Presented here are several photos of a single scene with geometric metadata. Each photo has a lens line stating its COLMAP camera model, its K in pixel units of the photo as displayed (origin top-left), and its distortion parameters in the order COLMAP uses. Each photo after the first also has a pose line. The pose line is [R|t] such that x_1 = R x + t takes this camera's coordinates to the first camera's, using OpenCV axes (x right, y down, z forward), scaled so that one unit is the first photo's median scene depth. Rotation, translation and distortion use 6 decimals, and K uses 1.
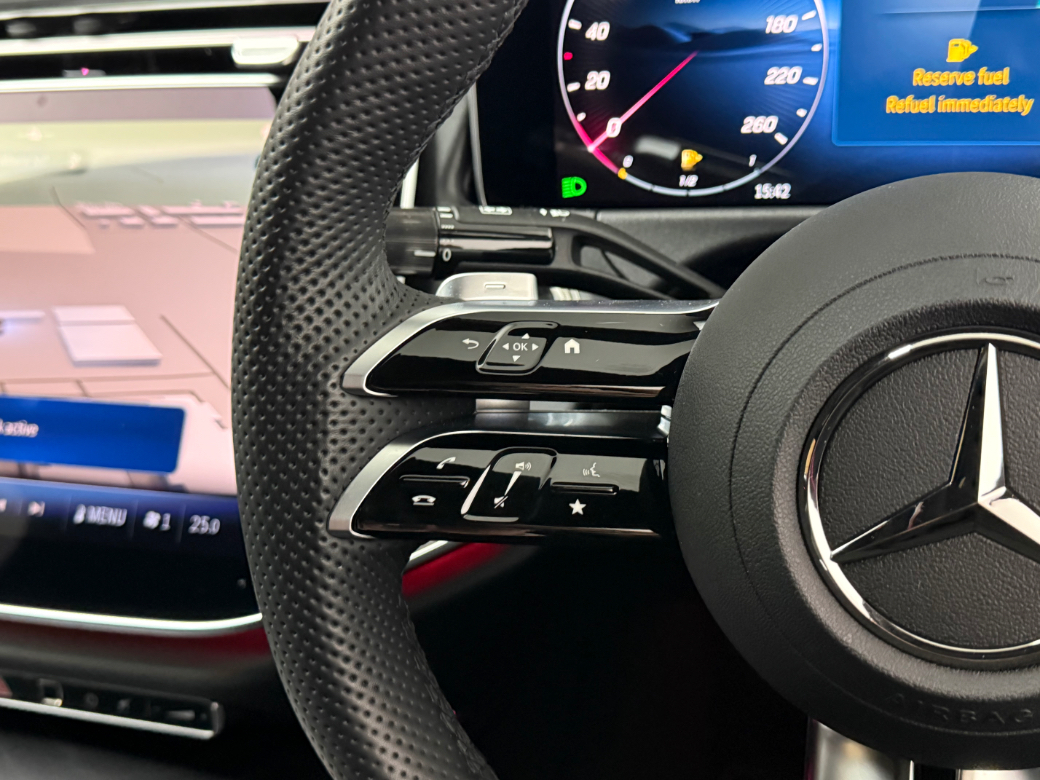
lens RADIAL K [[1123.8, 0, 521.4], [0, 1123.8, 399.7], [0, 0, 1]] dist [0.000680, 0.000000]
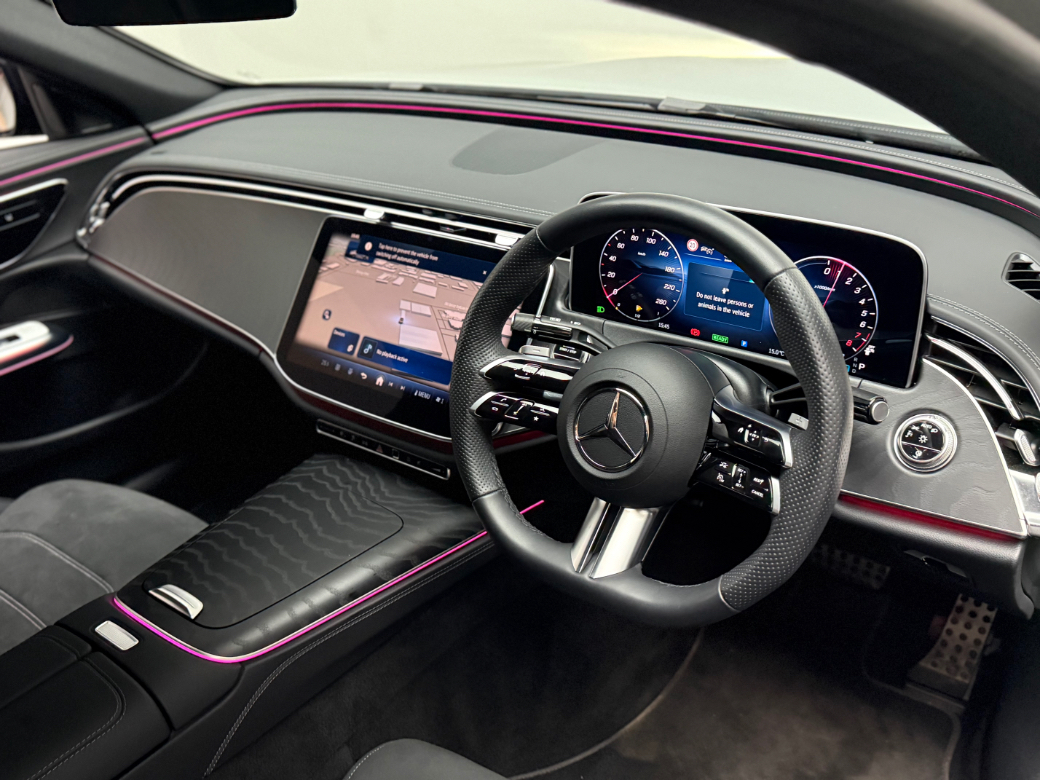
lens RADIAL K [[936.2, 0, 520.2], [0, 936.2, 386.3], [0, 0, 1]] dist [-0.003506, -0.000191]
pose [[0.936663, 0.190389, -0.293964, 0.587944], [-0.174768, 0.981453, 0.078783, -0.158118], [0.303511, -0.022417, 0.952564, -1.264056]]
